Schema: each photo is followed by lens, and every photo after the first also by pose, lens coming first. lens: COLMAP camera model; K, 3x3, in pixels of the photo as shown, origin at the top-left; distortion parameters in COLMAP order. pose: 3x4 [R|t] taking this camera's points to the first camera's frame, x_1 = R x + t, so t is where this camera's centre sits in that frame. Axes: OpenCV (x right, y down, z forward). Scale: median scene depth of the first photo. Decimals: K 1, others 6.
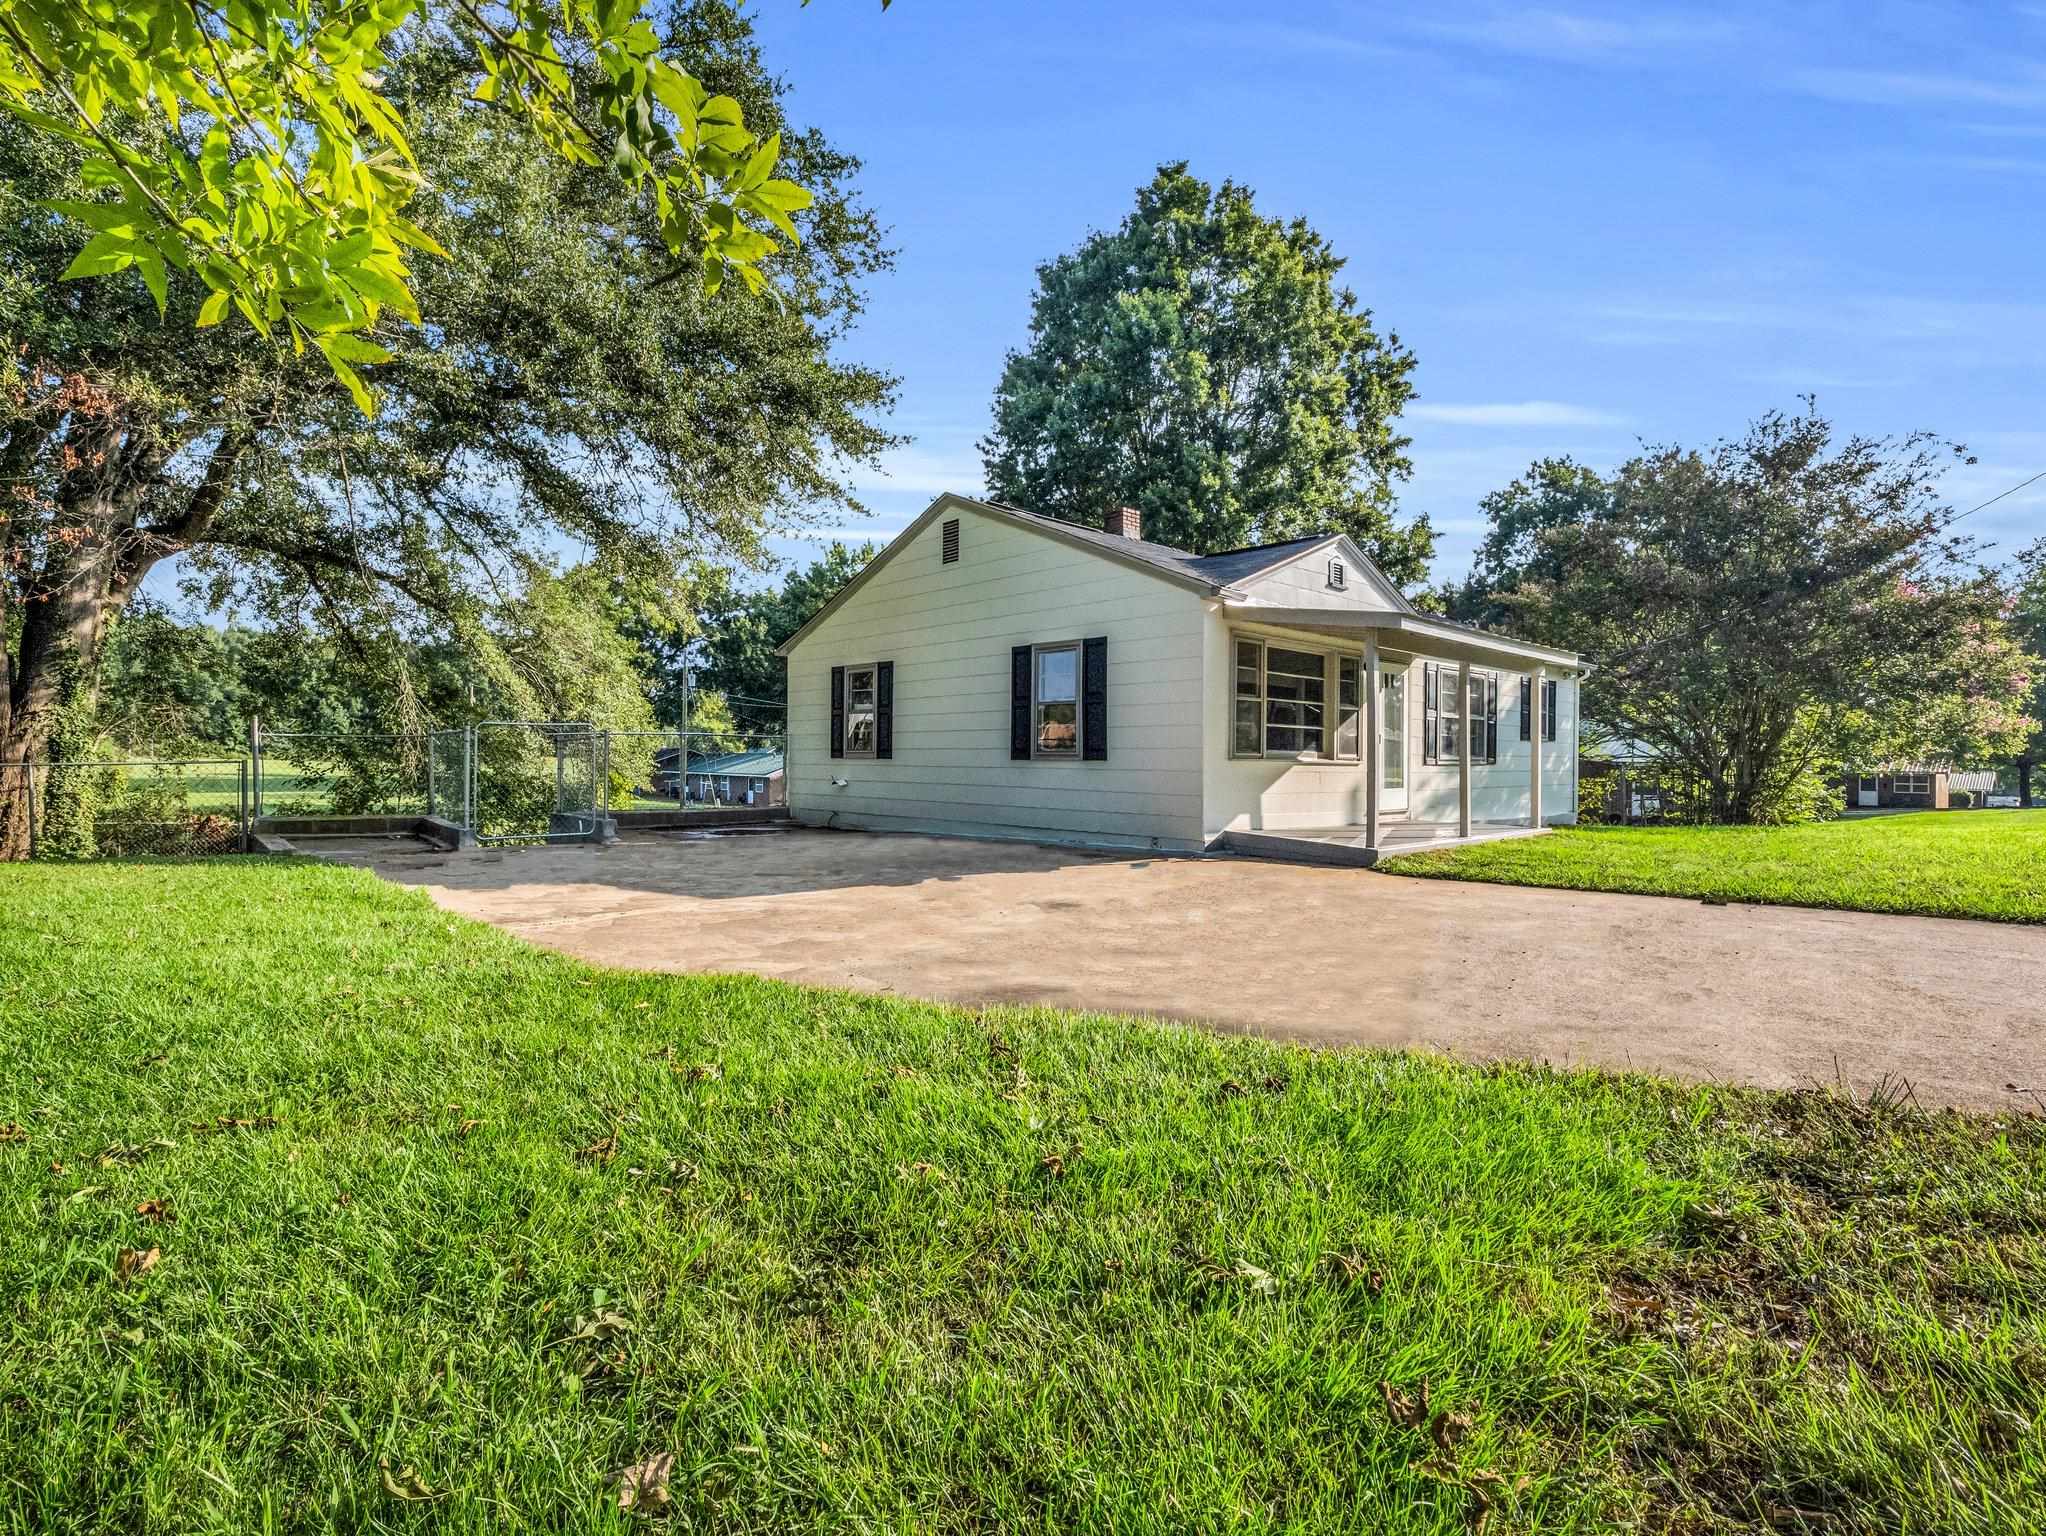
lens RADIAL K [[980.3, 0, 1023.0], [0, 980.3, 768.0], [0, 0, 1]] dist [0.003110, -0.011331]
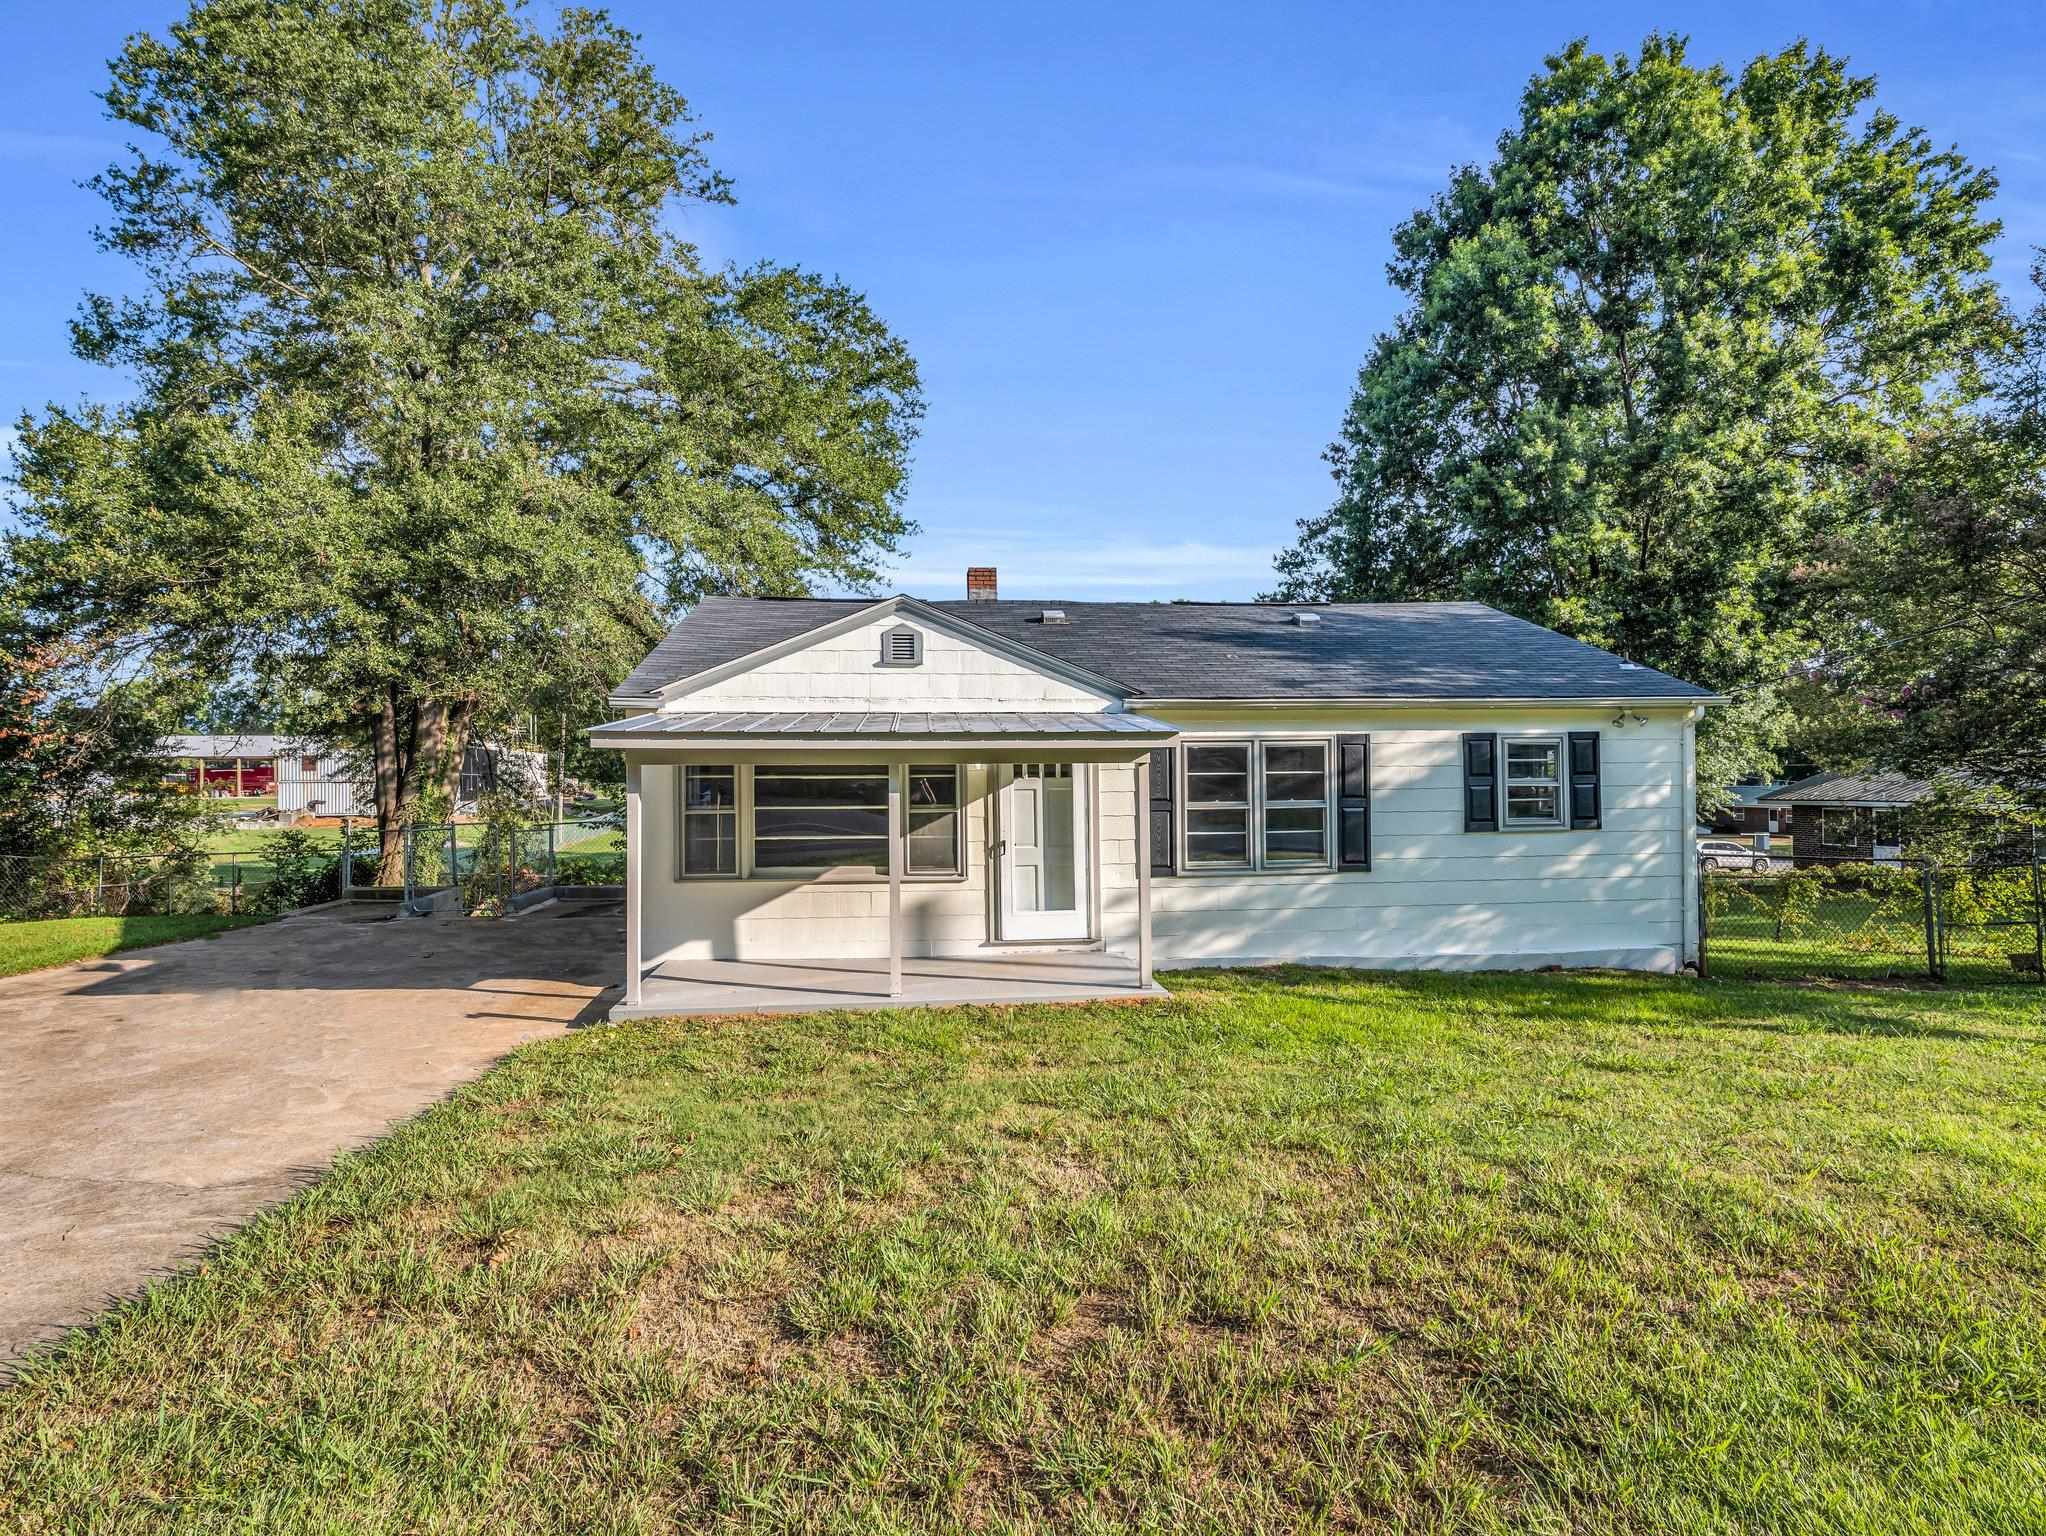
lens RADIAL K [[980.3, 0, 1023.0], [0, 980.3, 768.0], [0, 0, 1]] dist [0.003110, -0.011331]
pose [[0.801606, -0.025858, -0.597293, 0.292564], [0.010159, 0.999509, -0.029638, -0.023953], [0.597767, 0.017690, 0.801475, 0.139572]]
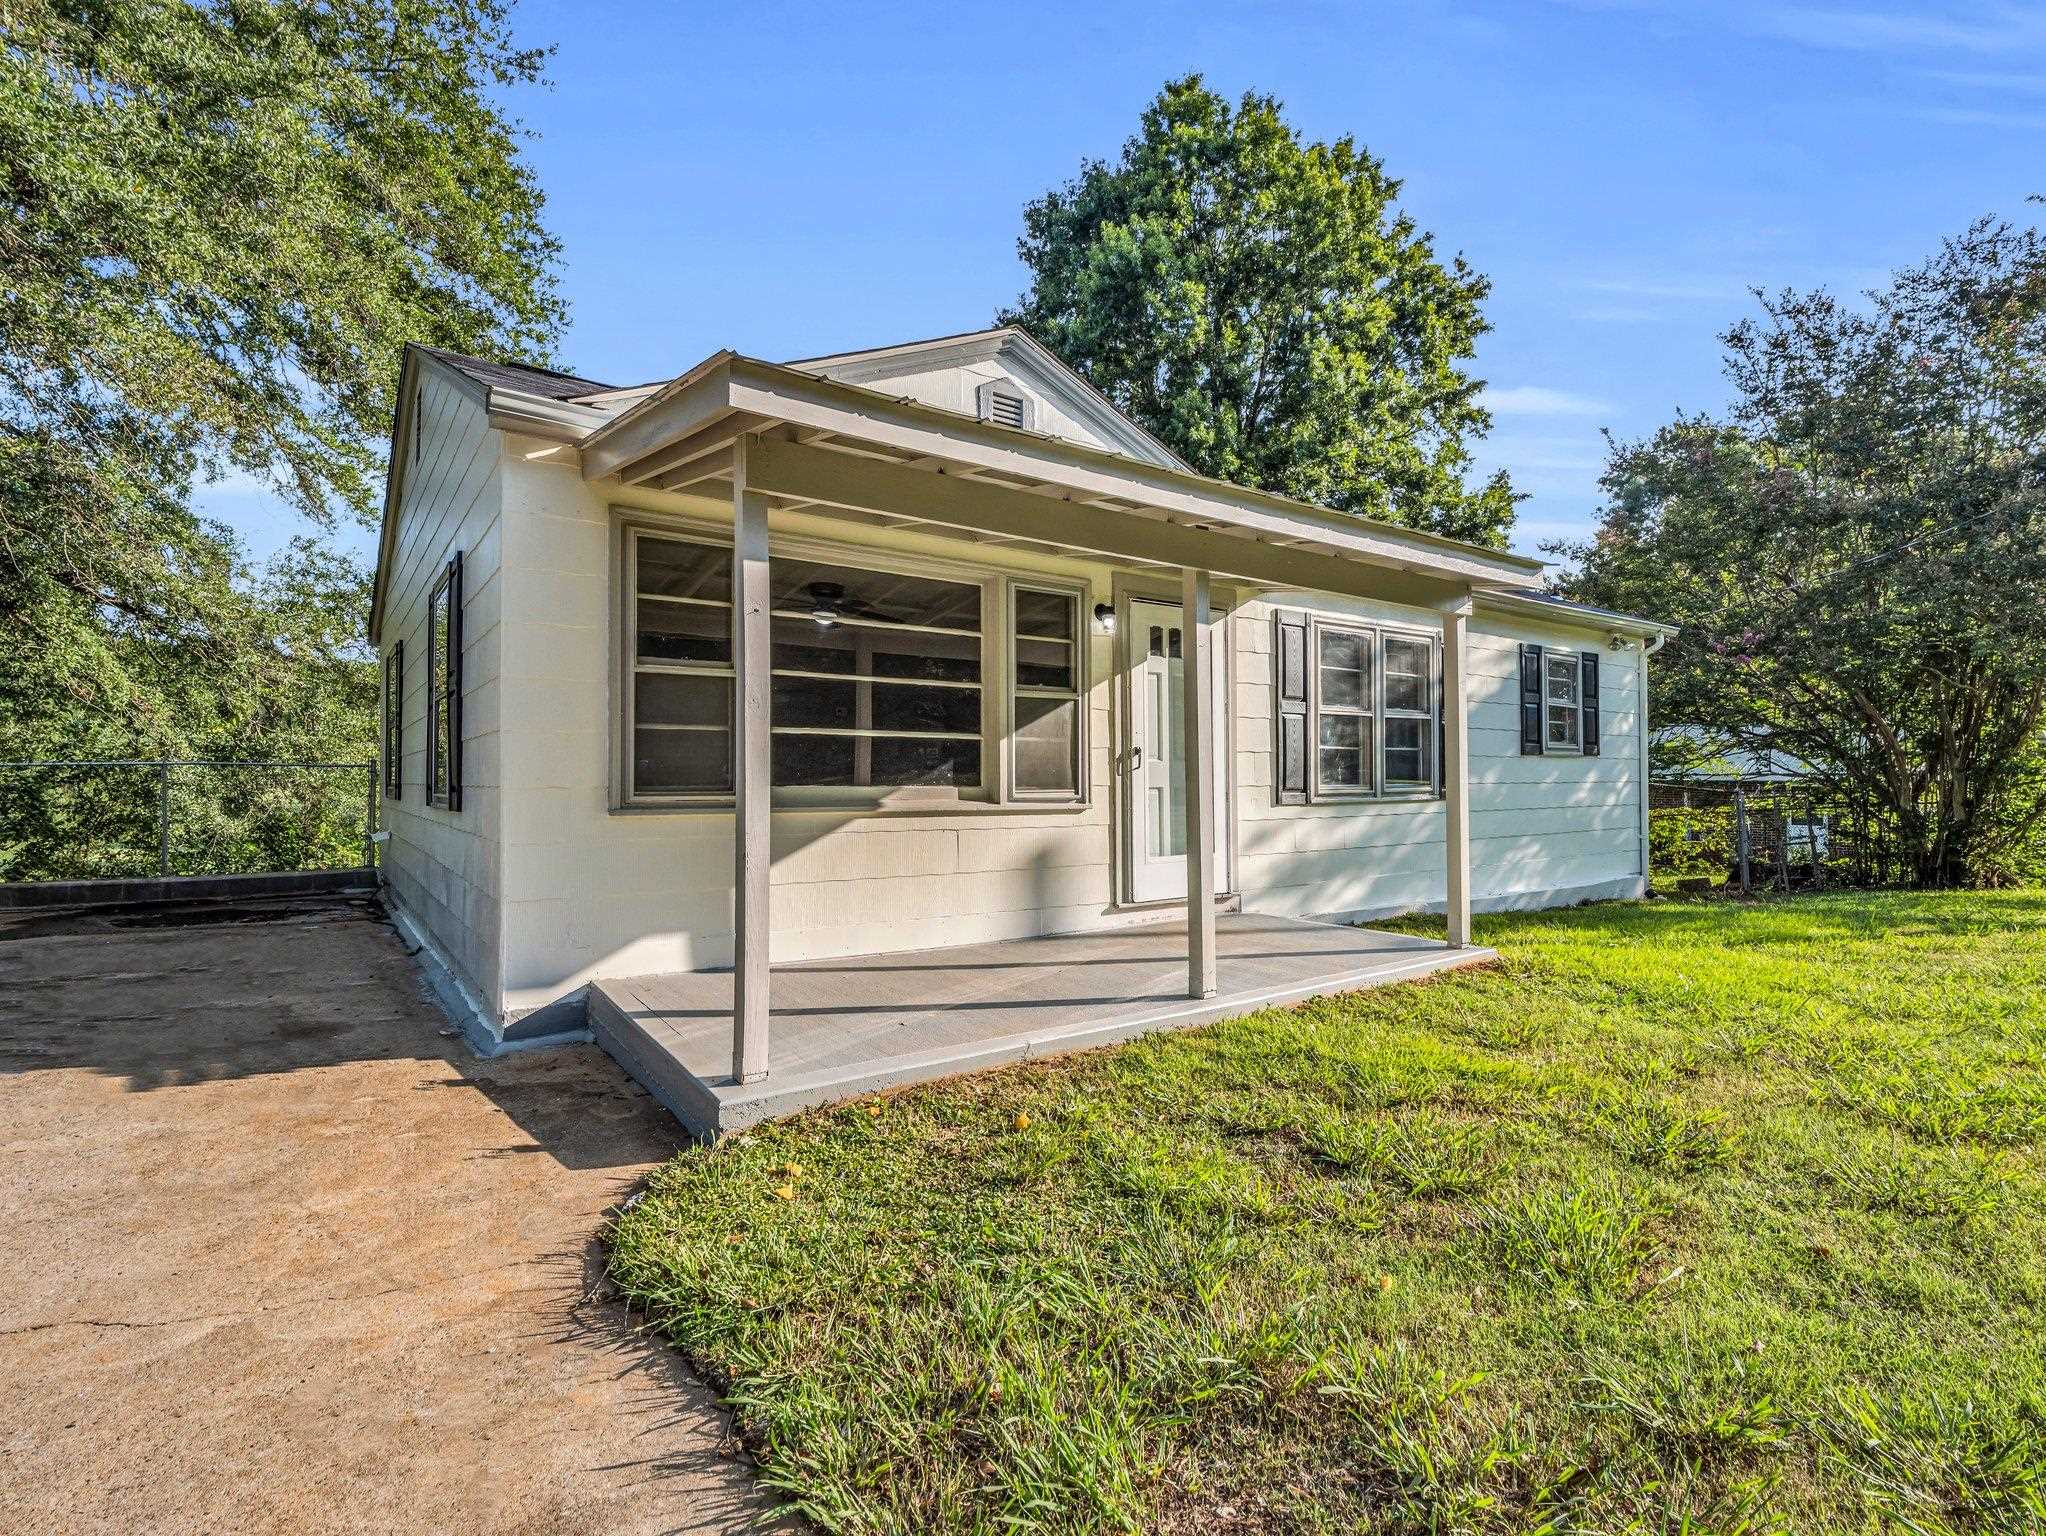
lens RADIAL K [[982.7, 0, 1014.6], [0, 982.7, 763.2], [0, 0, 1]] dist [-0.013326, -0.000759]
pose [[0.991340, -0.010743, -0.130881, 0.129367], [0.007642, 0.999678, -0.024177, -0.005398], [0.131098, 0.022967, 0.991103, 0.177563]]
